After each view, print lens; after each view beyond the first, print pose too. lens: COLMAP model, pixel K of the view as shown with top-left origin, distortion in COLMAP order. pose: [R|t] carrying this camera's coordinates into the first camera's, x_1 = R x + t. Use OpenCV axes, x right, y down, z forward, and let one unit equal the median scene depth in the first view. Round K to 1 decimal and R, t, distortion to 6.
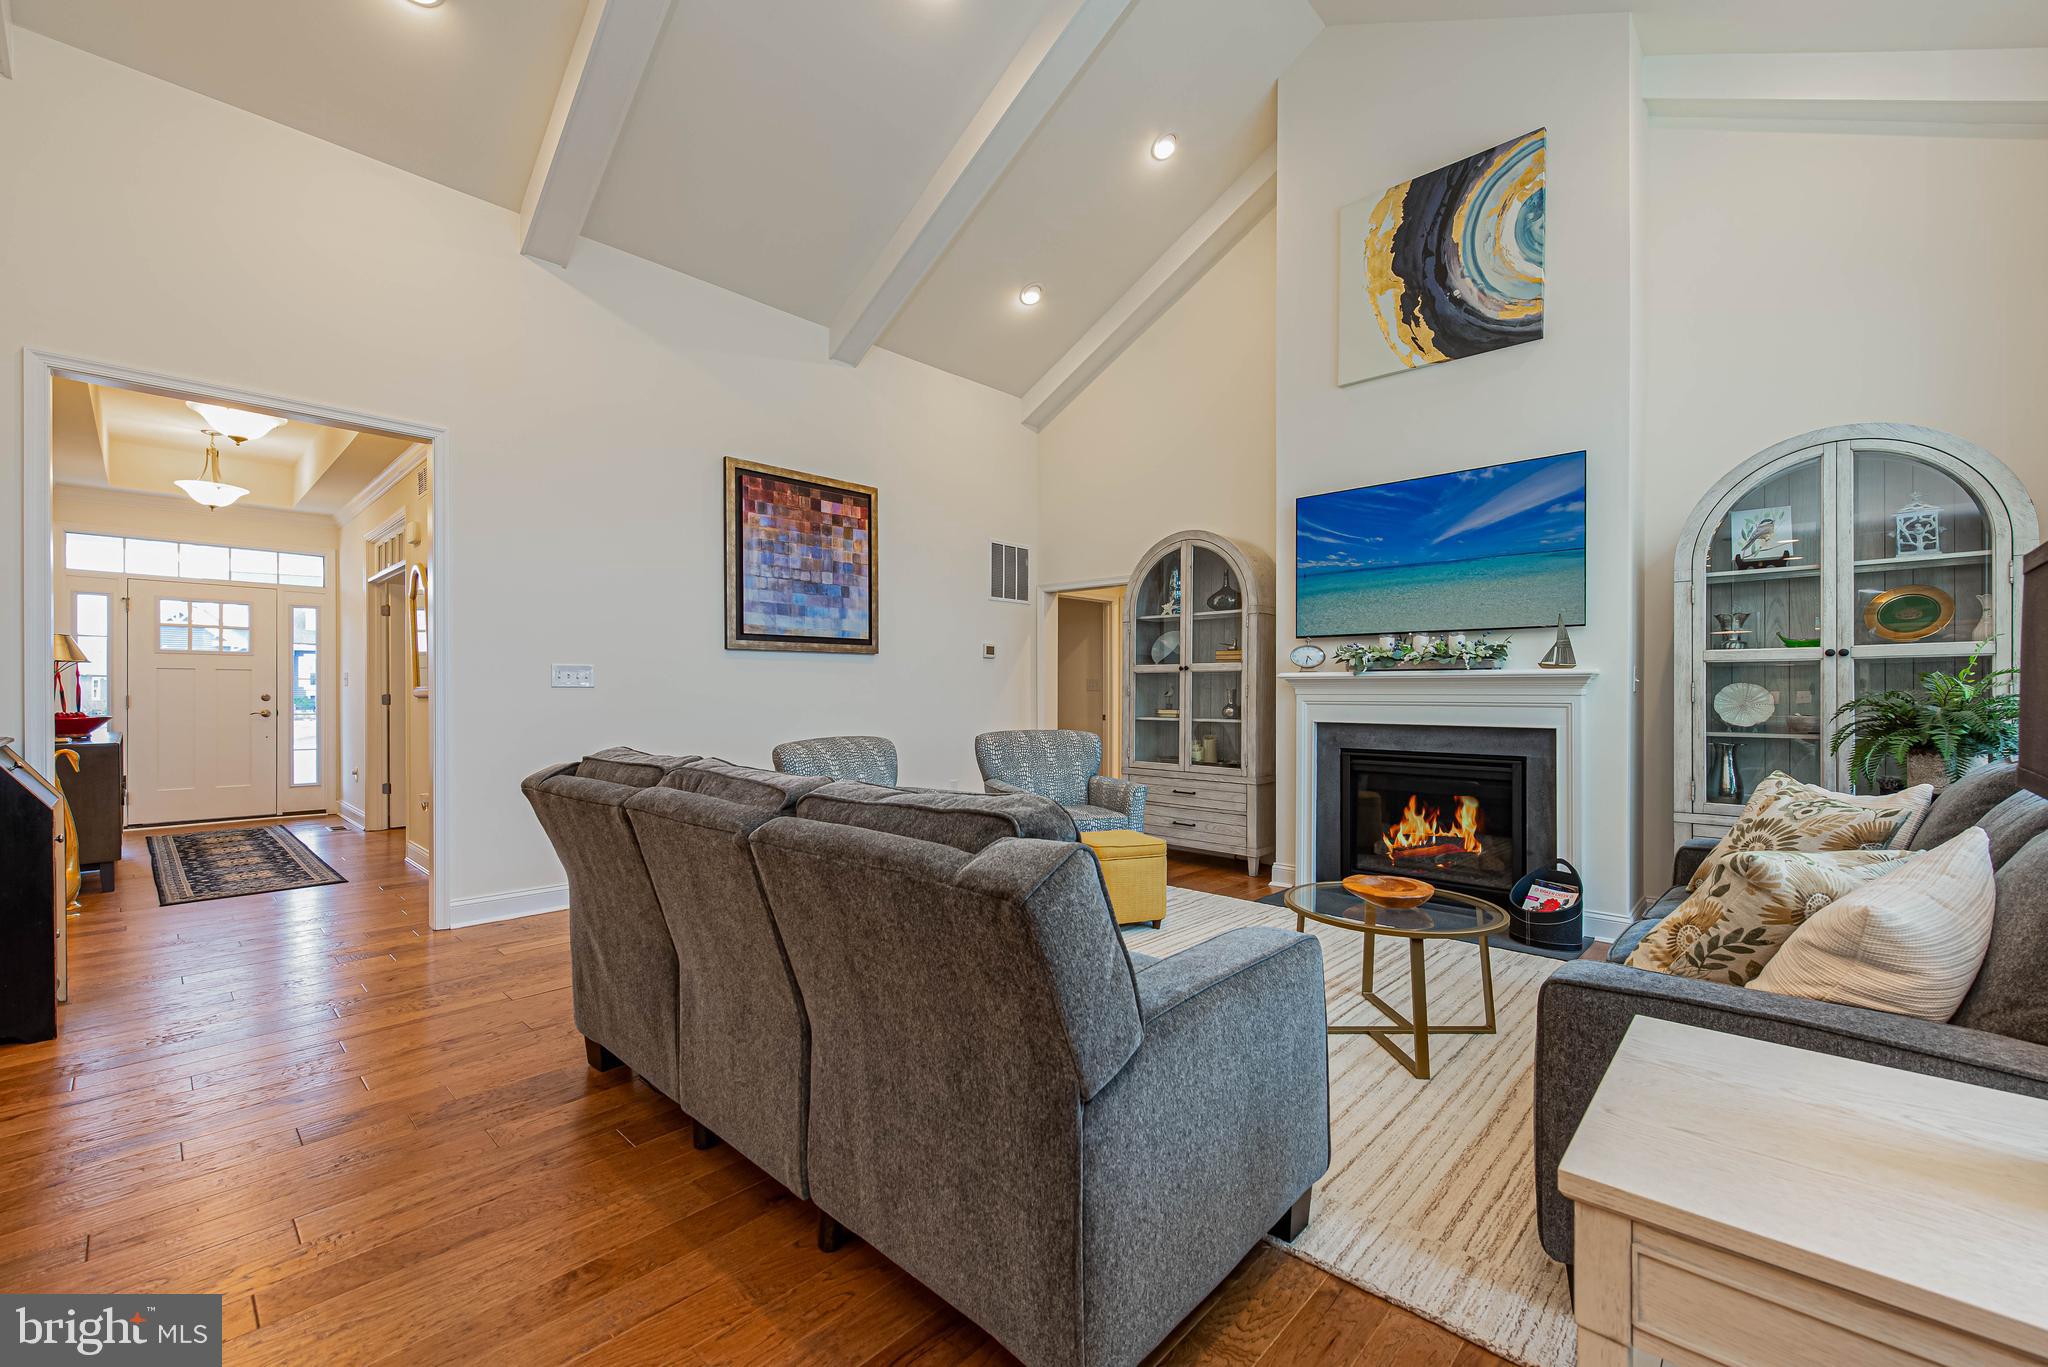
lens RADIAL K [[822.2, 0, 1021.2], [0, 822.2, 695.4], [0, 0, 1]] dist [0.009095, -0.001684]
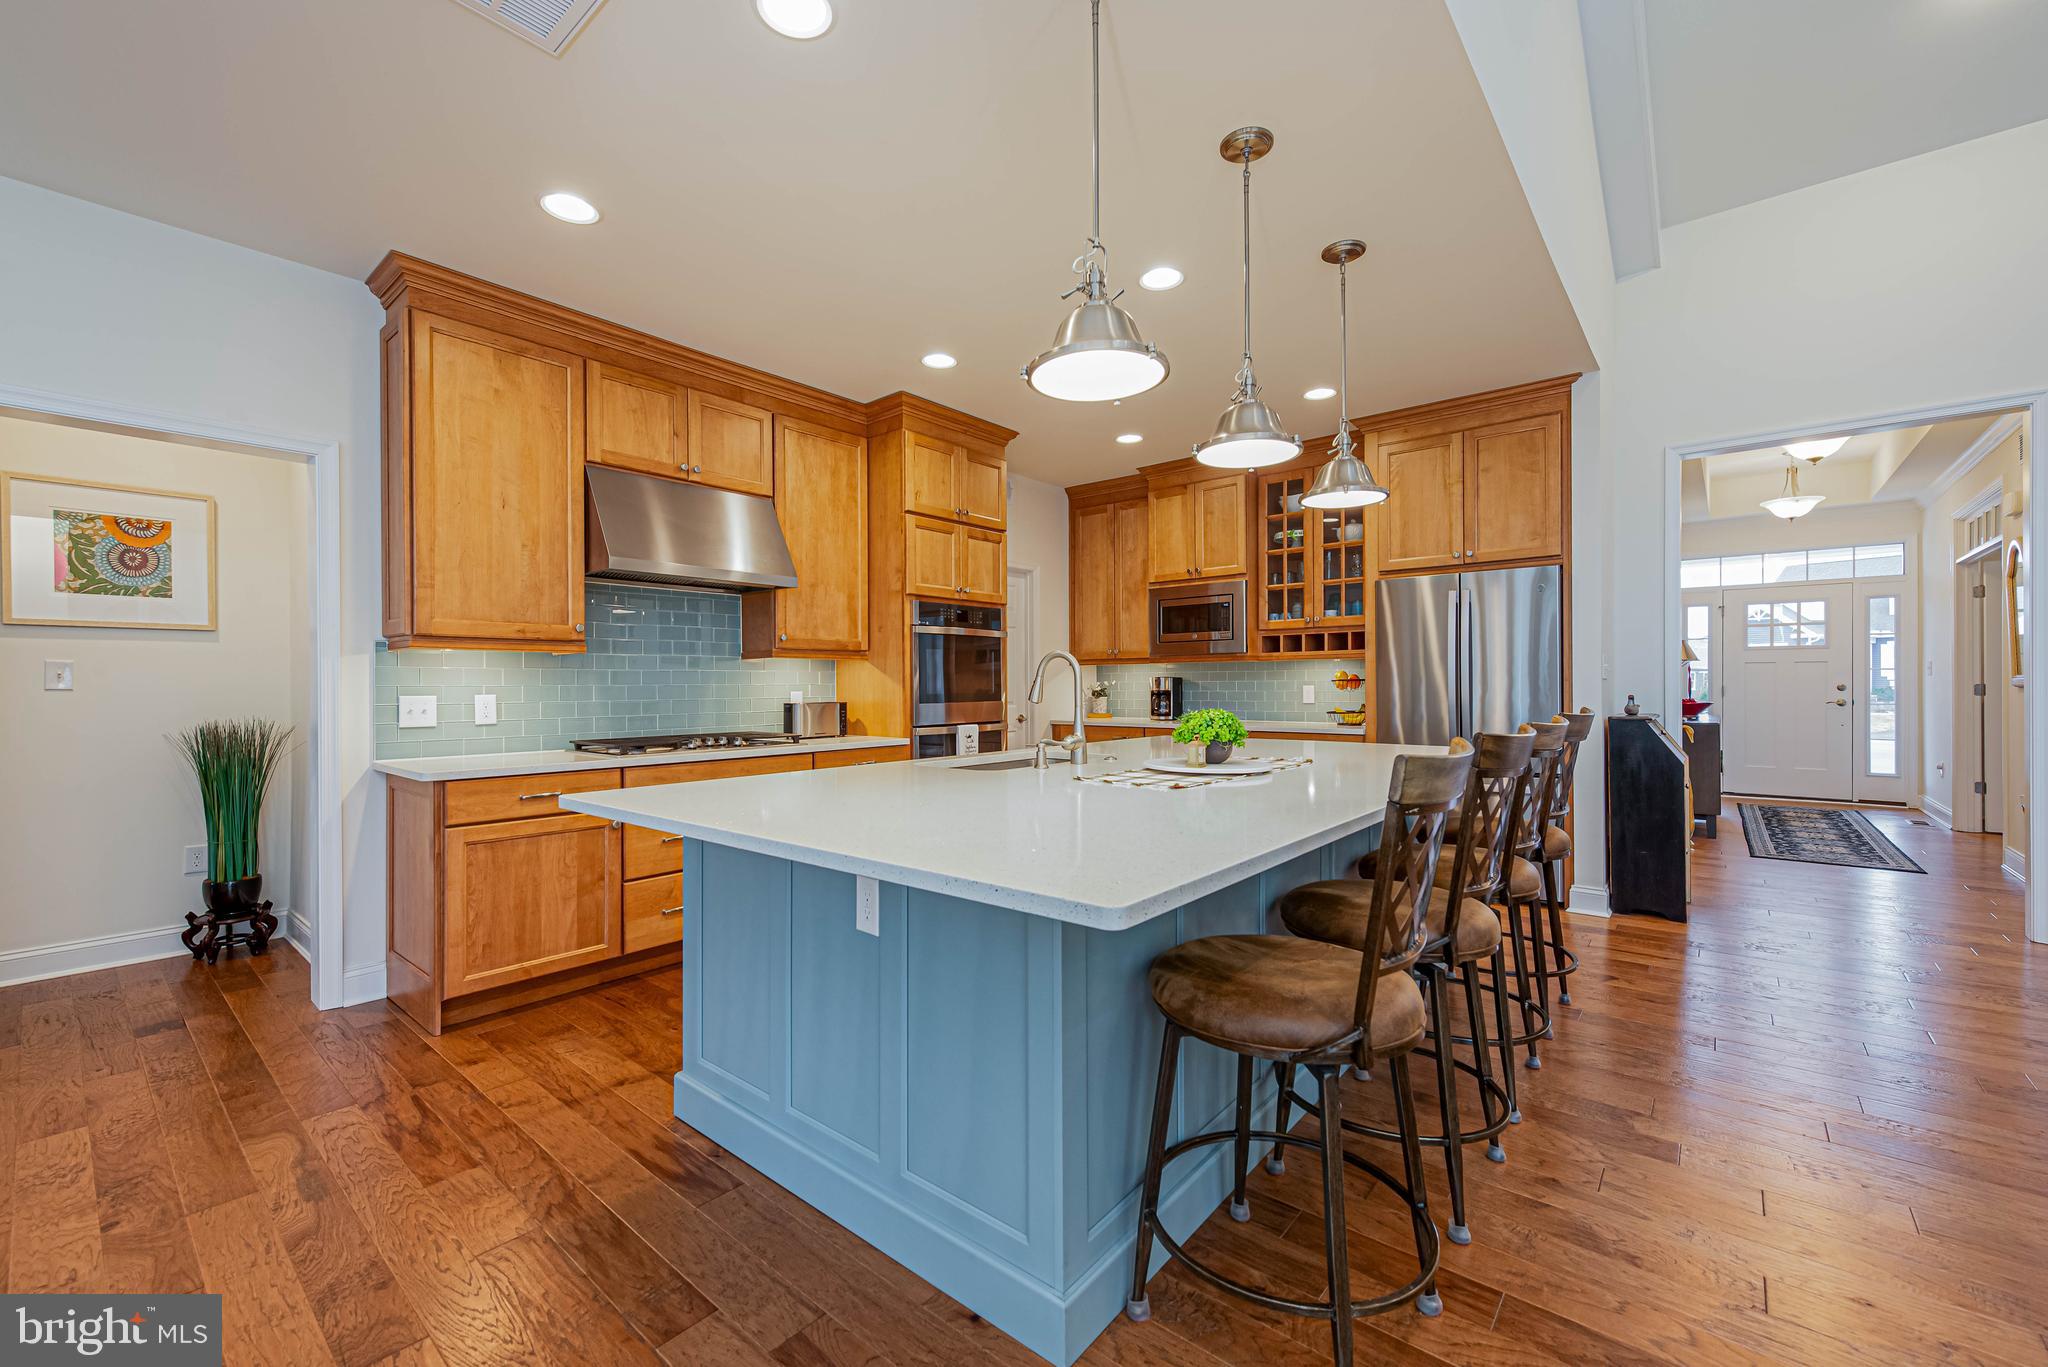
lens RADIAL K [[822.2, 0, 1017.4], [0, 822.2, 685.6], [0, 0, 1]] dist [0.009095, -0.001684]
pose [[0.046212, -0.000629, -0.998931, 0.124732], [-0.002884, 0.999996, -0.000763, 0.005244], [0.998927, 0.002916, 0.046210, -0.130948]]
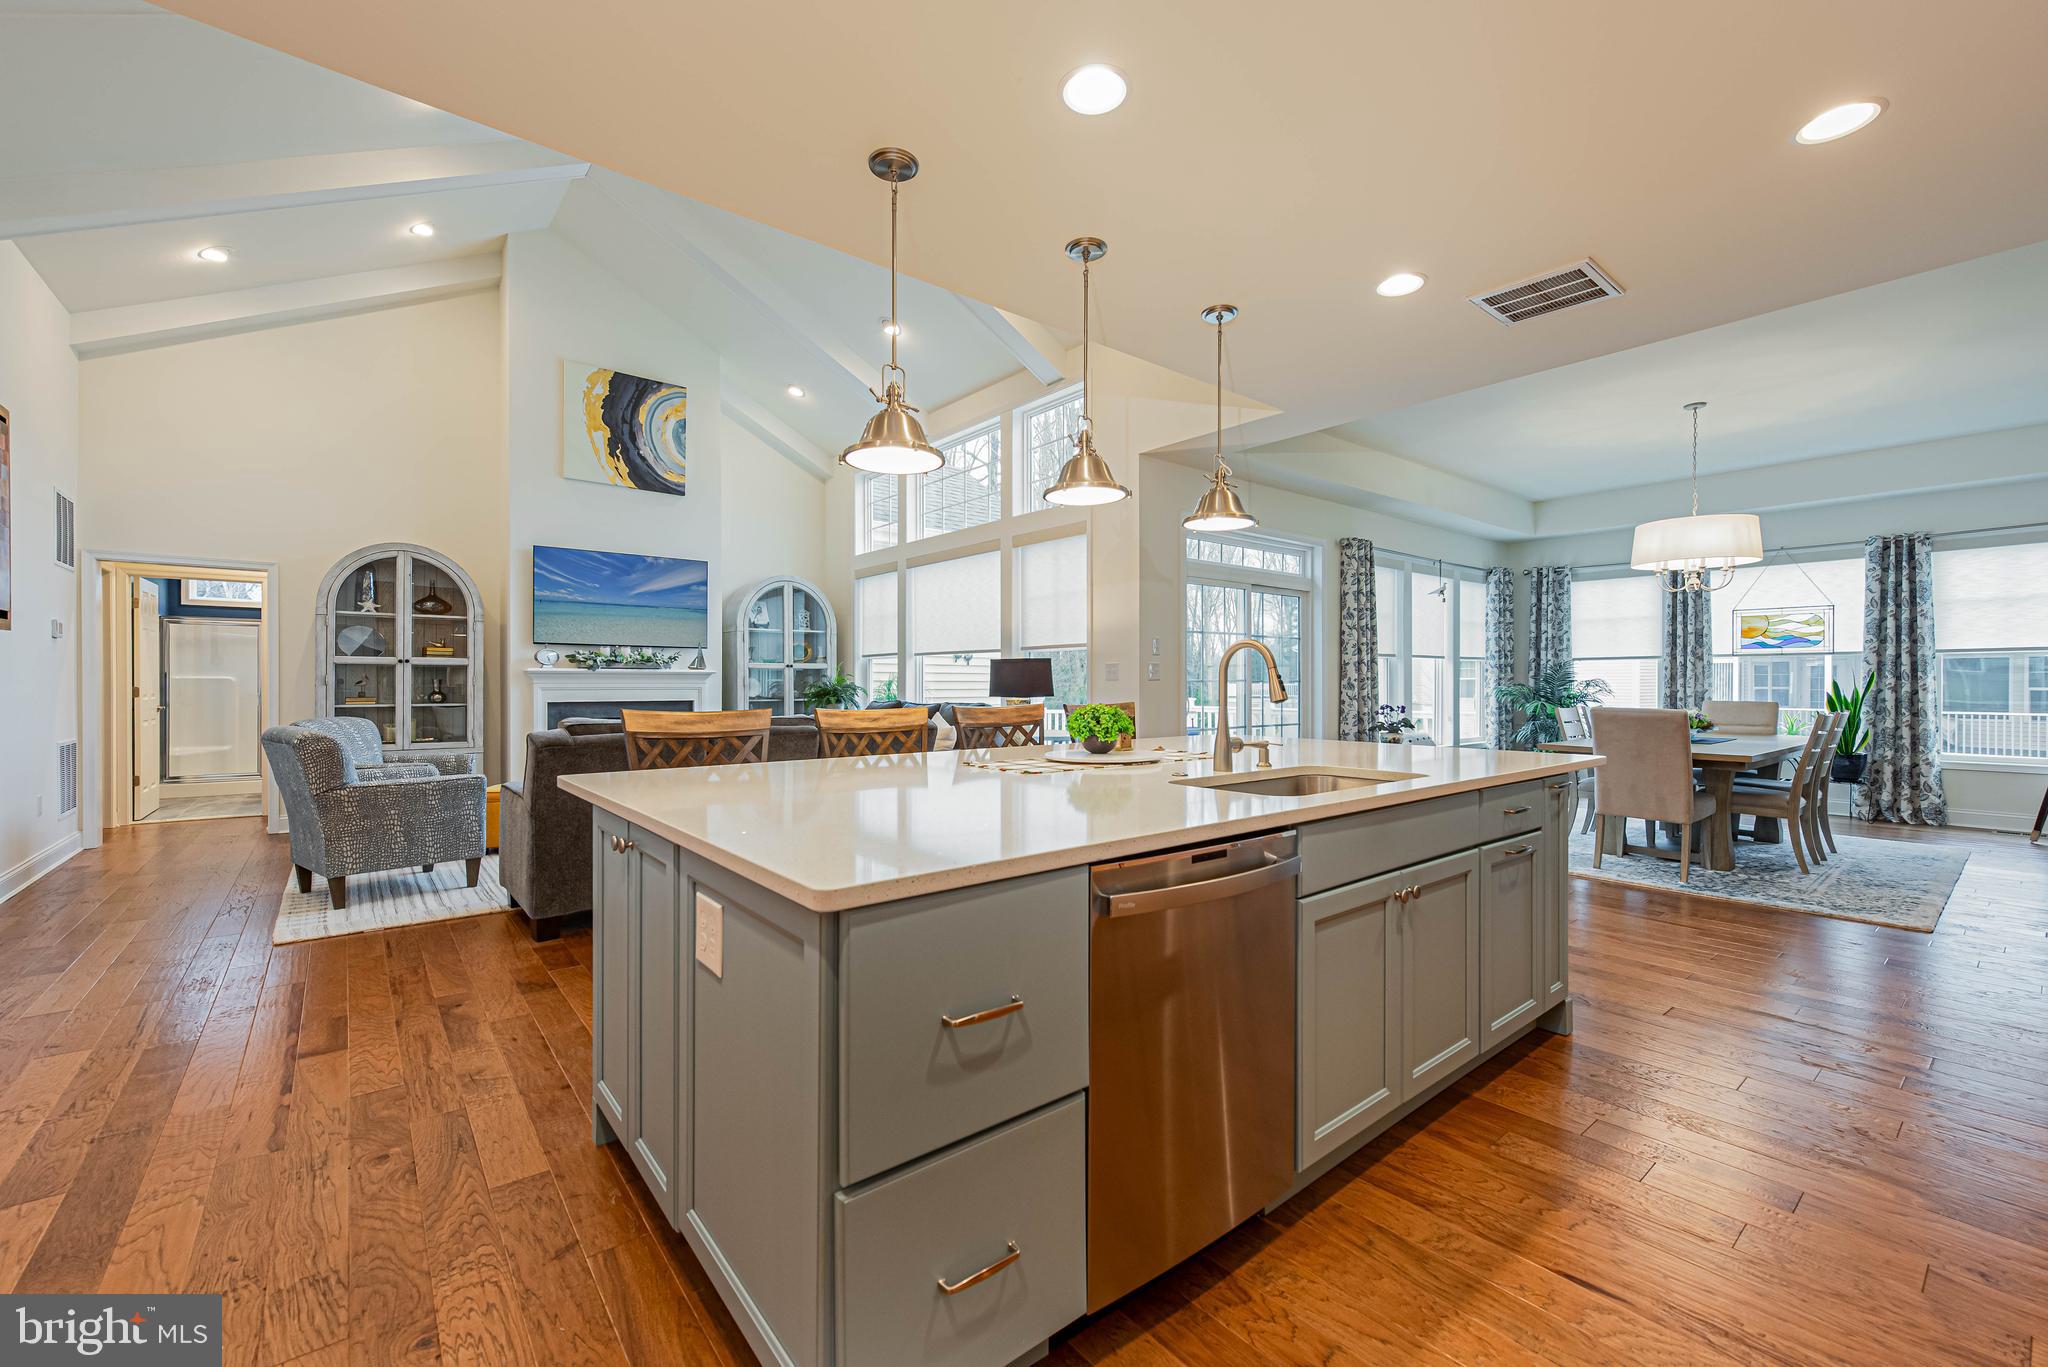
lens RADIAL K [[822.2, 0, 1020.7], [0, 822.2, 687.2], [0, 0, 1]] dist [0.009095, -0.001684]
pose [[0.139124, -0.006357, 0.990255, -0.906615], [0.007503, 0.999957, 0.005365, 0.003867], [-0.990247, 0.006683, 0.139166, -0.025358]]
